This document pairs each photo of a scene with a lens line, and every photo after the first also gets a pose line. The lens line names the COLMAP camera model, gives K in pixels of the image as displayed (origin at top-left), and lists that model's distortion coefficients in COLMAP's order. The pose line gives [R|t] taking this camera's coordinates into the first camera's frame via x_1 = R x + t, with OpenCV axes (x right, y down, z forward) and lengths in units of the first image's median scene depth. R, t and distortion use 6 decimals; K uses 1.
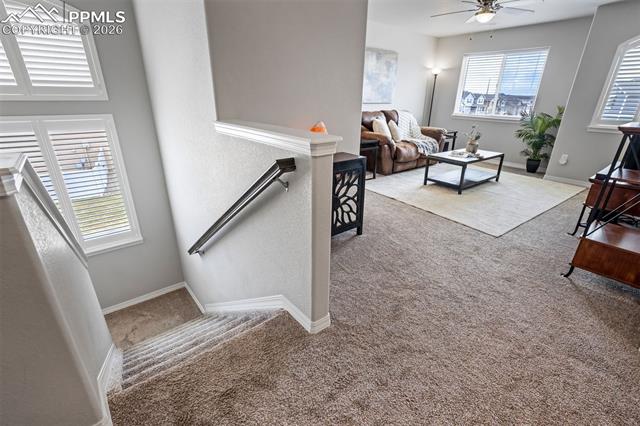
lens RADIAL K [[299.2, 0, 323.2], [0, 299.2, 214.2], [0, 0, 1]] dist [-0.043701, 0.027268]
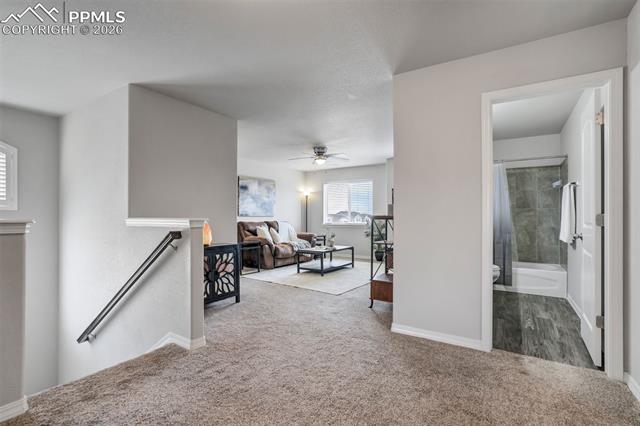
lens RADIAL K [[299.2, 0, 323.2], [0, 299.2, 214.2], [0, 0, 1]] dist [-0.043701, 0.027268]
pose [[0.951960, -0.013527, 0.305924, 0.073103], [0.129561, 0.922994, -0.362348, 0.200339], [-0.277465, 0.384577, 0.880406, -0.351616]]
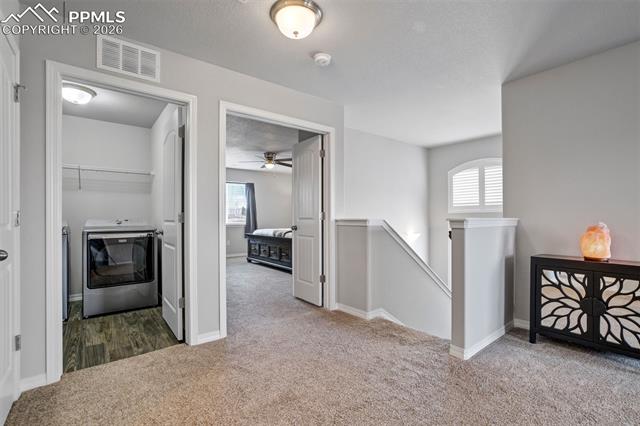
lens RADIAL K [[299.2, 0, 323.2], [0, 299.2, 214.2], [0, 0, 1]] dist [-0.043701, 0.027268]
pose [[-0.000745, -0.024417, -0.999702, 0.691986], [-0.381572, 0.924071, -0.022285, 0.028081], [0.924339, 0.381441, -0.010005, 0.110402]]
